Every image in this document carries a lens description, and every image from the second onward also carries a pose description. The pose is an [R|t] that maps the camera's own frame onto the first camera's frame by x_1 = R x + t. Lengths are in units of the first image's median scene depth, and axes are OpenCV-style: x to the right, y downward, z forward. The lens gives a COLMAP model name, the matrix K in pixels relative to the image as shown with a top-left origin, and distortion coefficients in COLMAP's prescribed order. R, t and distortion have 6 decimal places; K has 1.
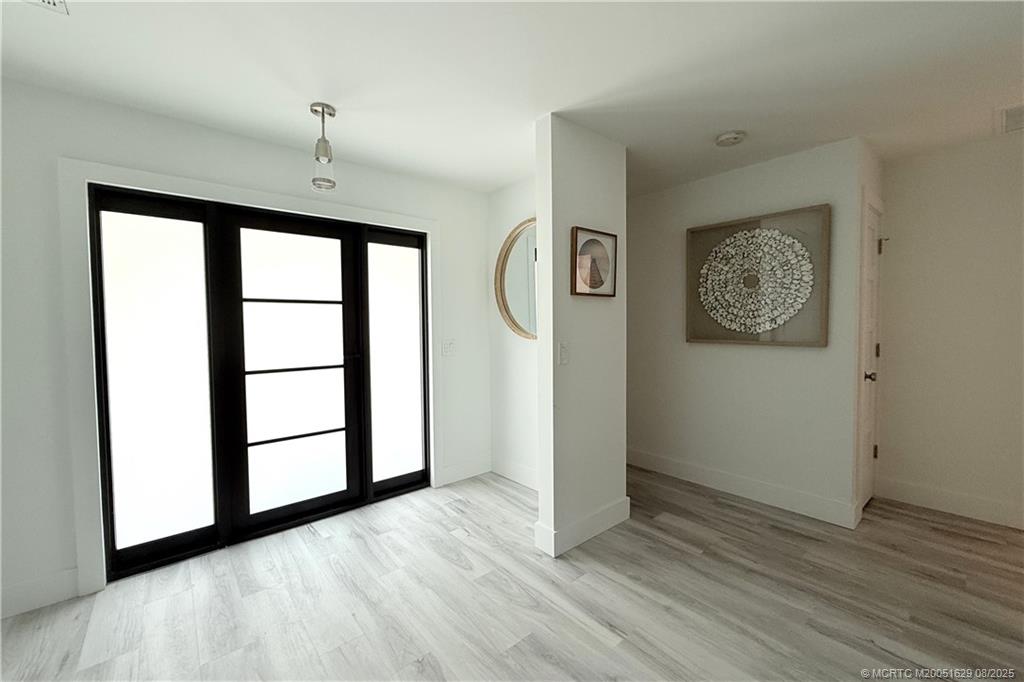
lens RADIAL K [[406.3, 0, 511.3], [0, 406.3, 344.6], [0, 0, 1]] dist [0.003721, 0.000212]
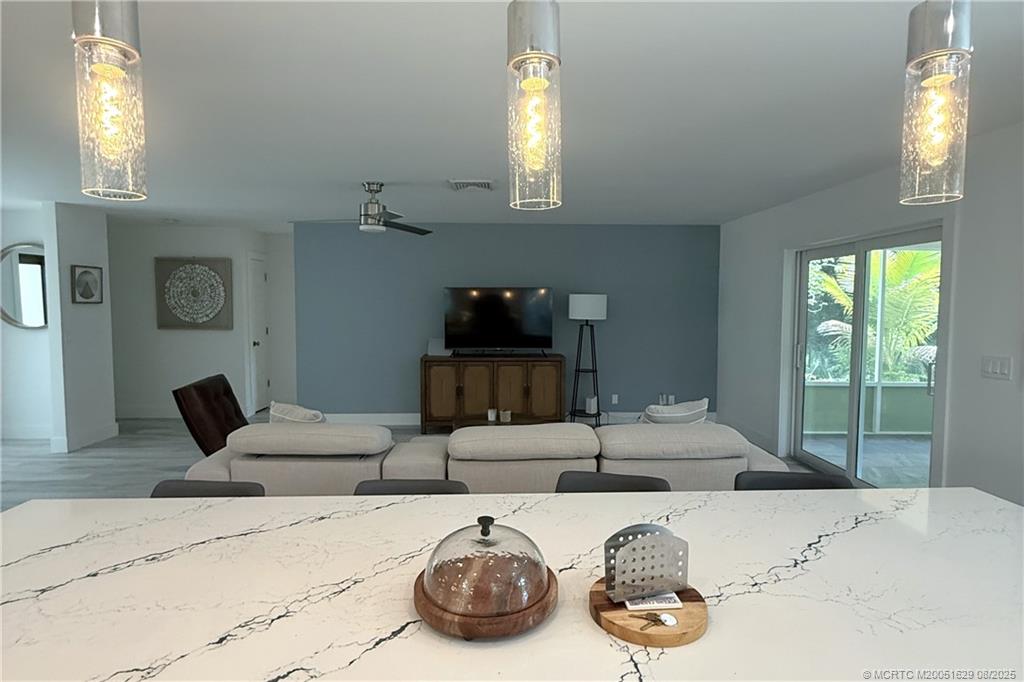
lens RADIAL K [[544.0, 0, 514.9], [0, 544.0, 336.9], [0, 0, 1]] dist [0.003986, 0.000771]
pose [[0.615382, -0.034374, 0.787479, -0.450679], [0.028613, 0.999364, 0.021263, 0.023630], [-0.787709, 0.009448, 0.615975, -1.643253]]
